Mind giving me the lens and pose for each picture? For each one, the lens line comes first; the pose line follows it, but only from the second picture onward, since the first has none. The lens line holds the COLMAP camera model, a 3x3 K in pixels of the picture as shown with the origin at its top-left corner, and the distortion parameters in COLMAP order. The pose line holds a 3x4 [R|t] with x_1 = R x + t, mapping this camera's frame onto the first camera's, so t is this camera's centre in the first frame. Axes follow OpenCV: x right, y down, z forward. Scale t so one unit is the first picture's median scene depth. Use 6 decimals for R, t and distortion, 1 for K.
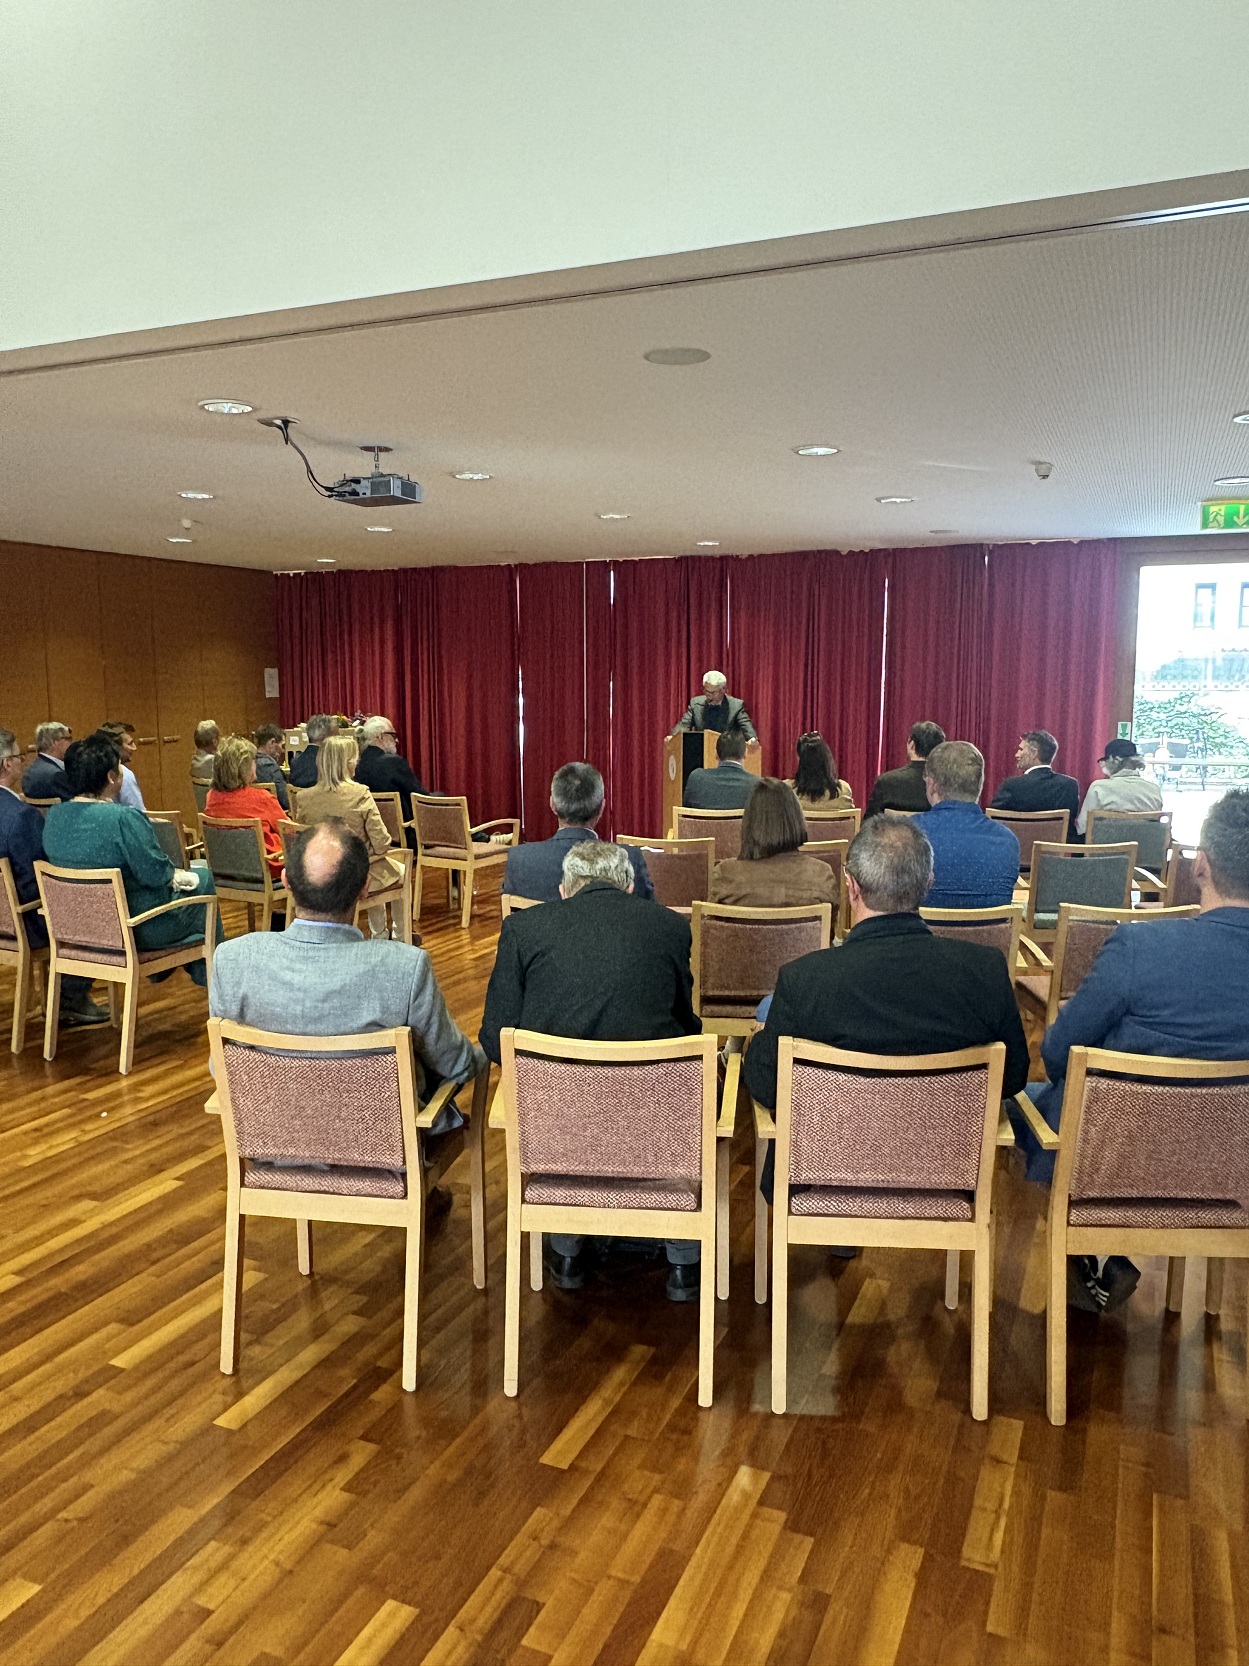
lens RADIAL K [[1235.7, 0, 624.5], [0, 1235.7, 833.0], [0, 0, 1]] dist [-0.034061, -0.000305]
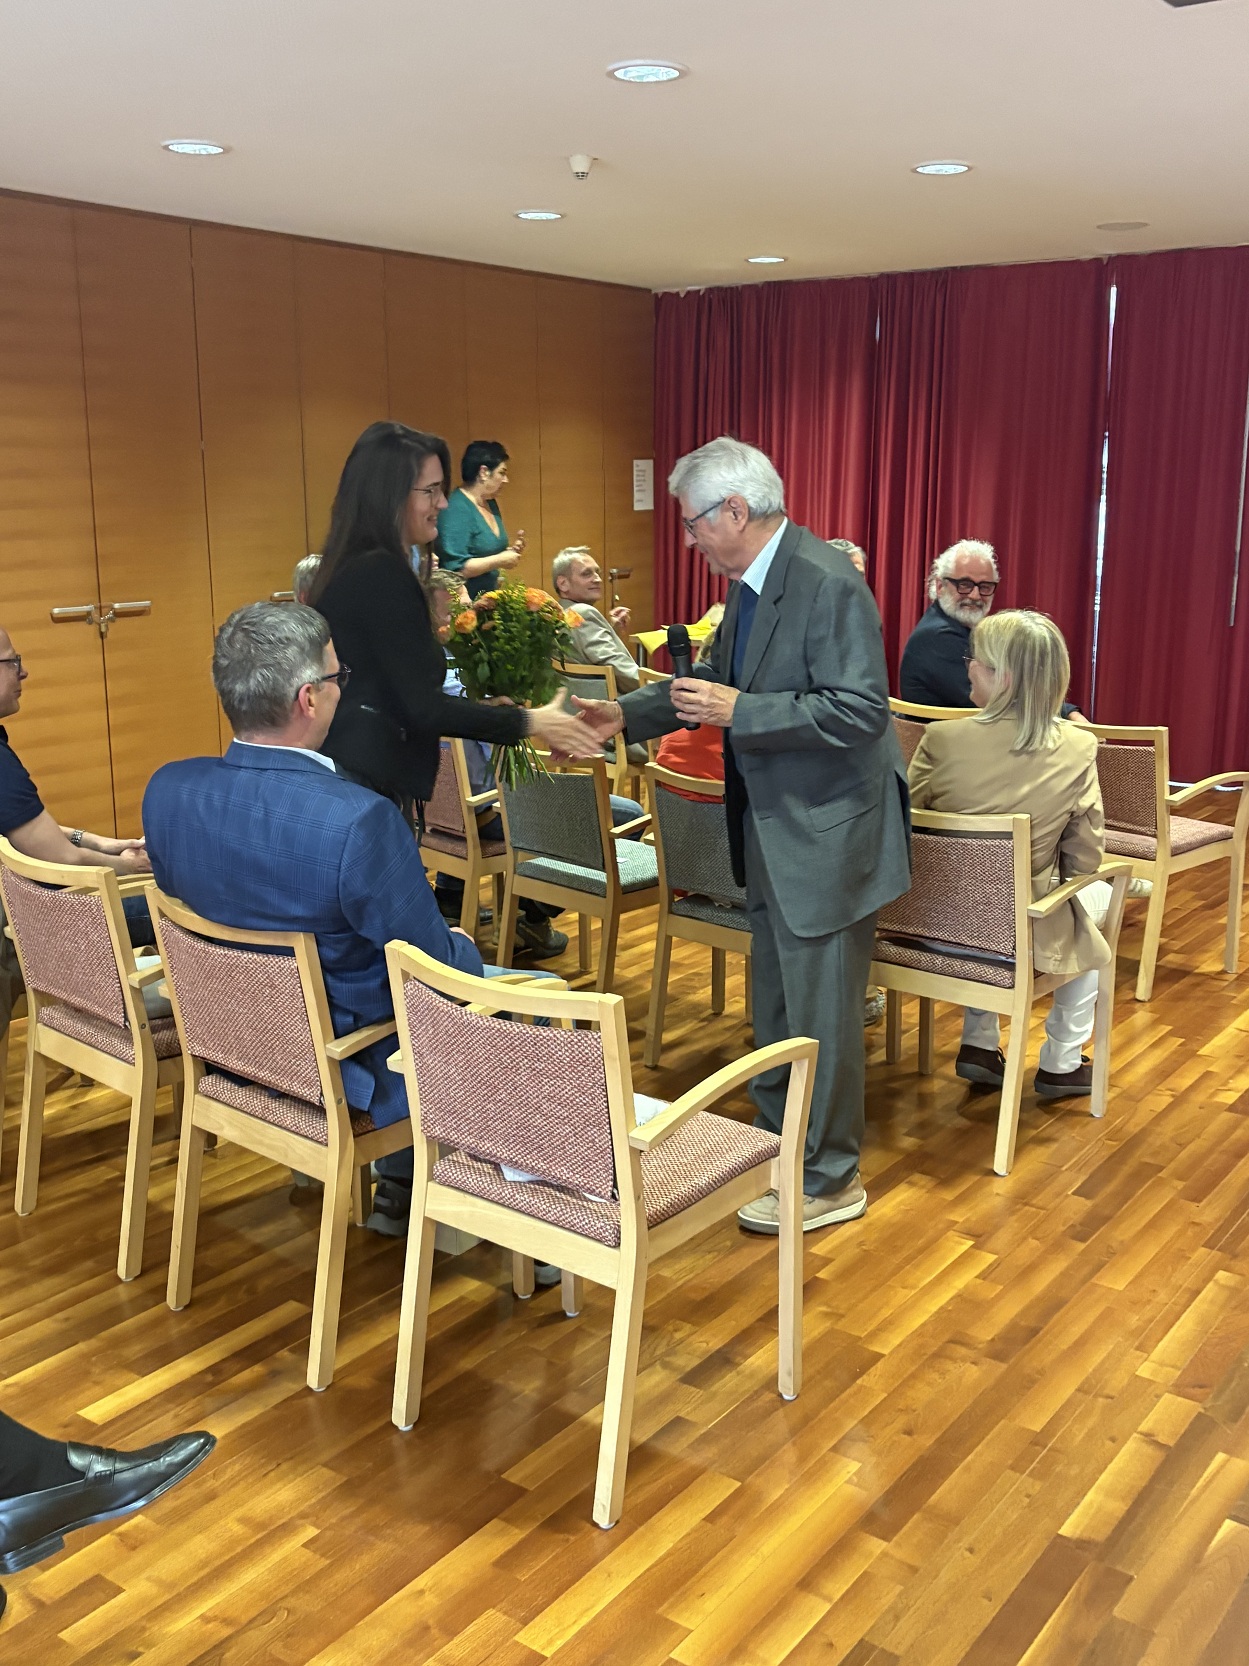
lens RADIAL K [[1677.1, 0, 619.4], [0, 1677.1, 839.2], [0, 0, 1]] dist [0.035008, 0.016701]
pose [[0.976743, 0.044676, -0.209707, -0.212288], [-0.026849, 0.995838, 0.087099, -0.040559], [0.212726, -0.079443, 0.973877, 0.357618]]
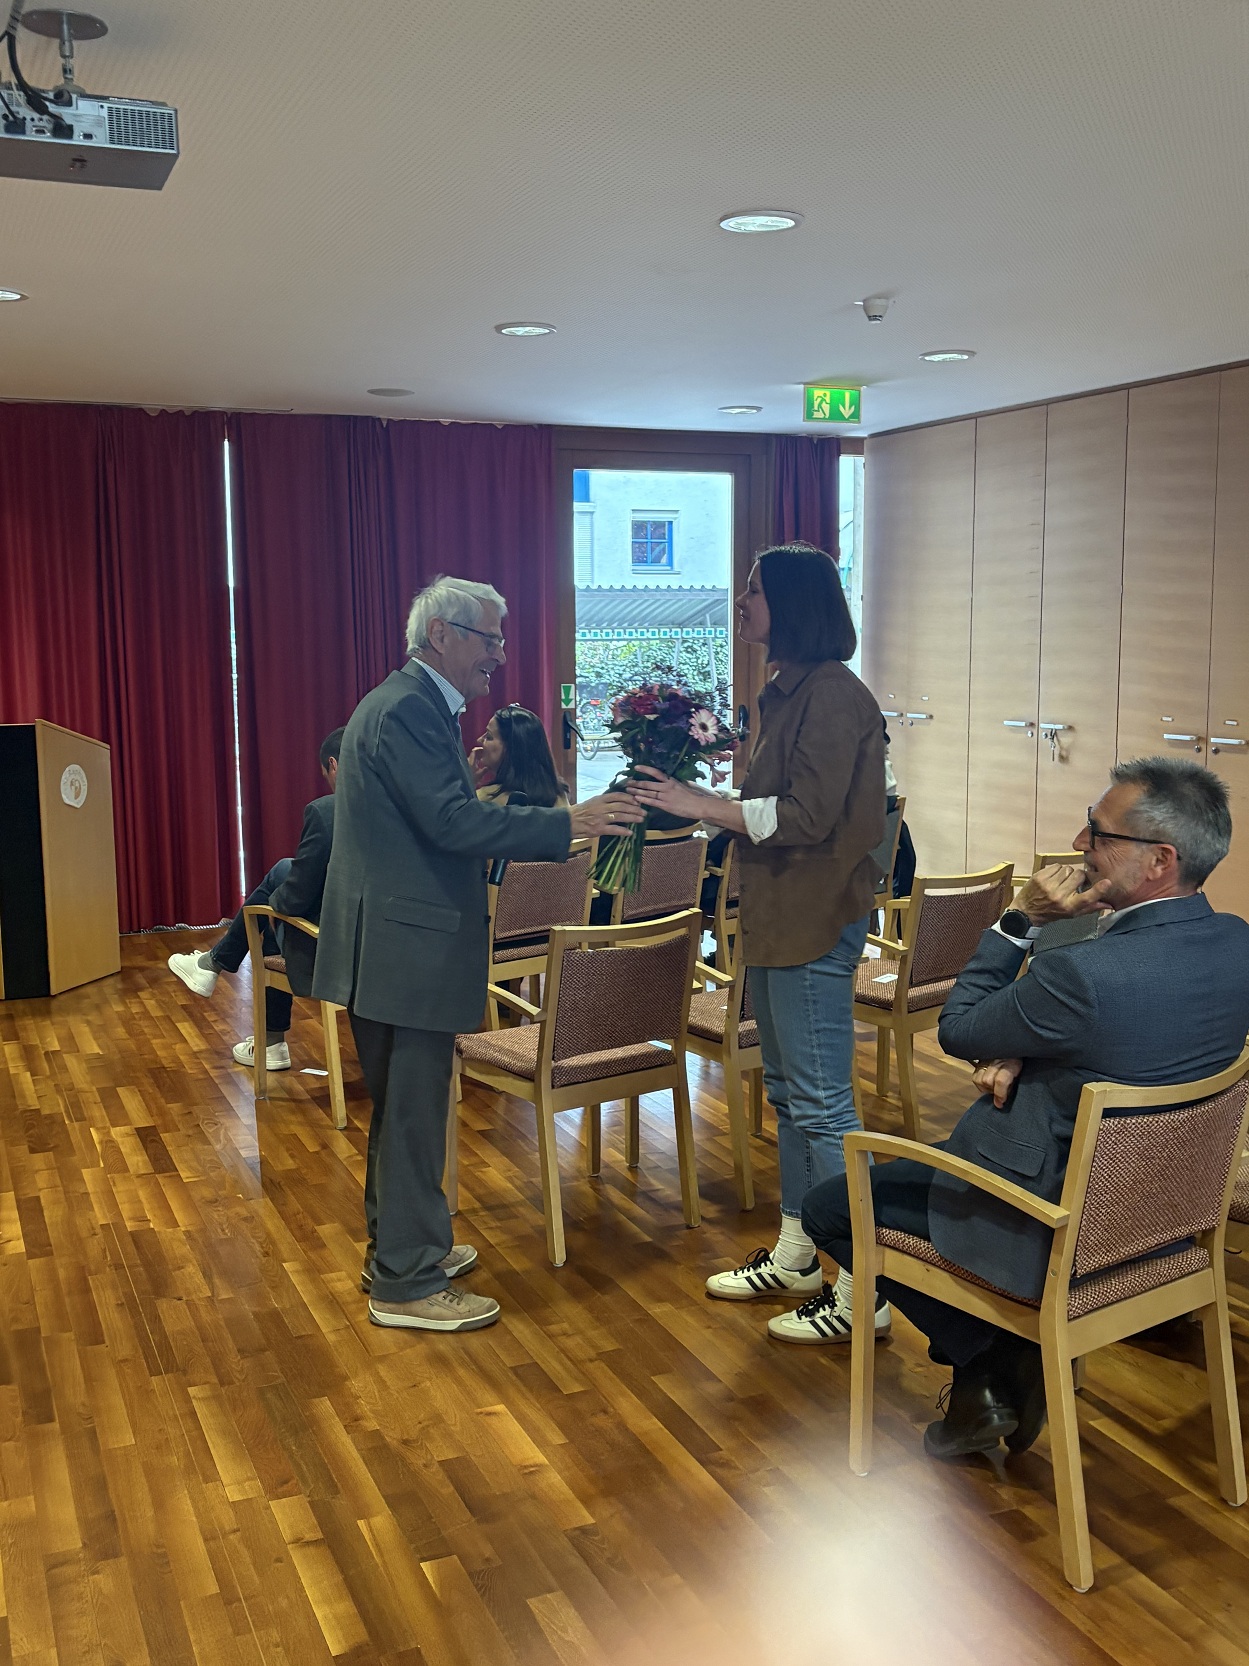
lens RADIAL K [[1677.1, 0, 619.4], [0, 1677.1, 839.2], [0, 0, 1]] dist [0.035008, 0.016701]
pose [[0.683283, -0.095042, 0.723941, -0.394738], [0.096208, 0.994567, 0.039766, -0.048660], [-0.723787, 0.042477, 0.688715, 0.411396]]
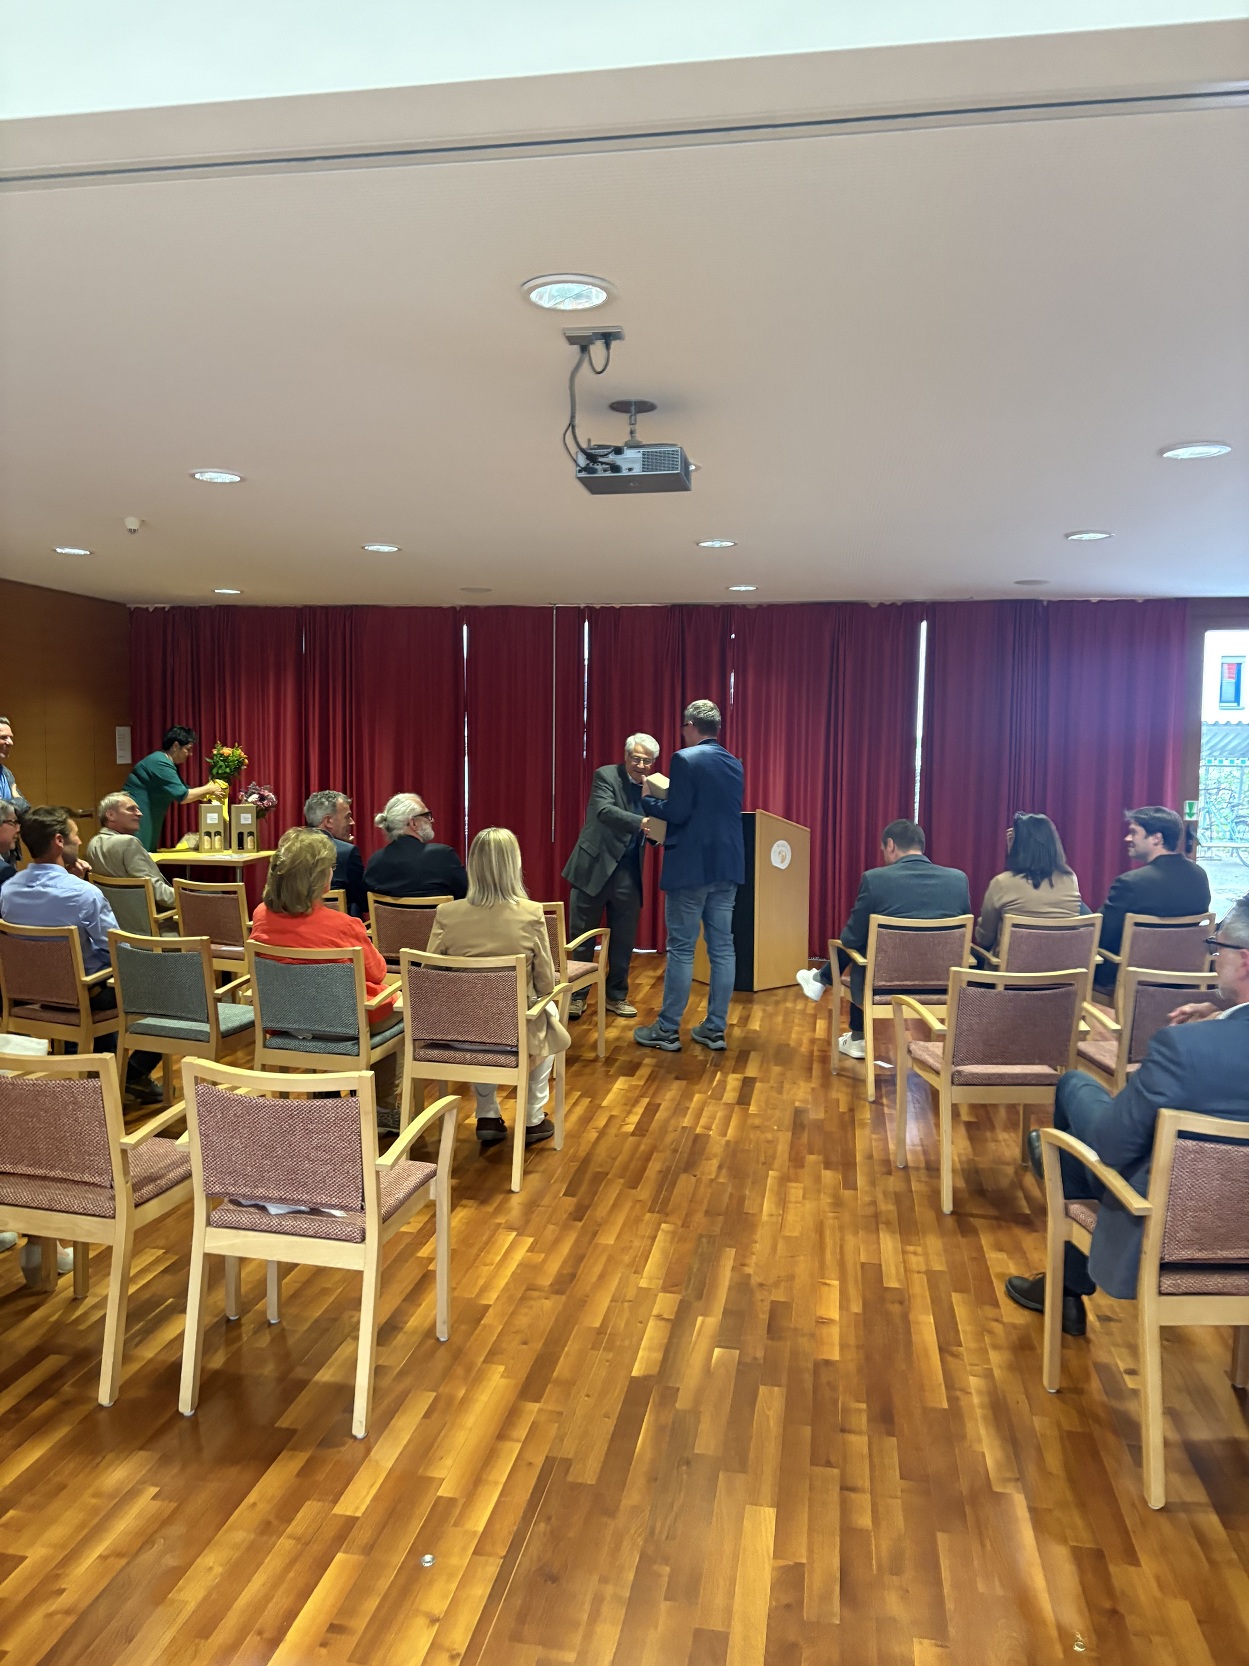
lens RADIAL K [[1258.3, 0, 615.4], [0, 1258.3, 829.5], [0, 0, 1]] dist [0.015348, 0.004646]
pose [[0.971720, -0.003203, 0.236114, -0.299748], [0.017005, 0.998261, -0.056441, -0.032717], [-0.235523, 0.058860, 0.970085, 0.273583]]
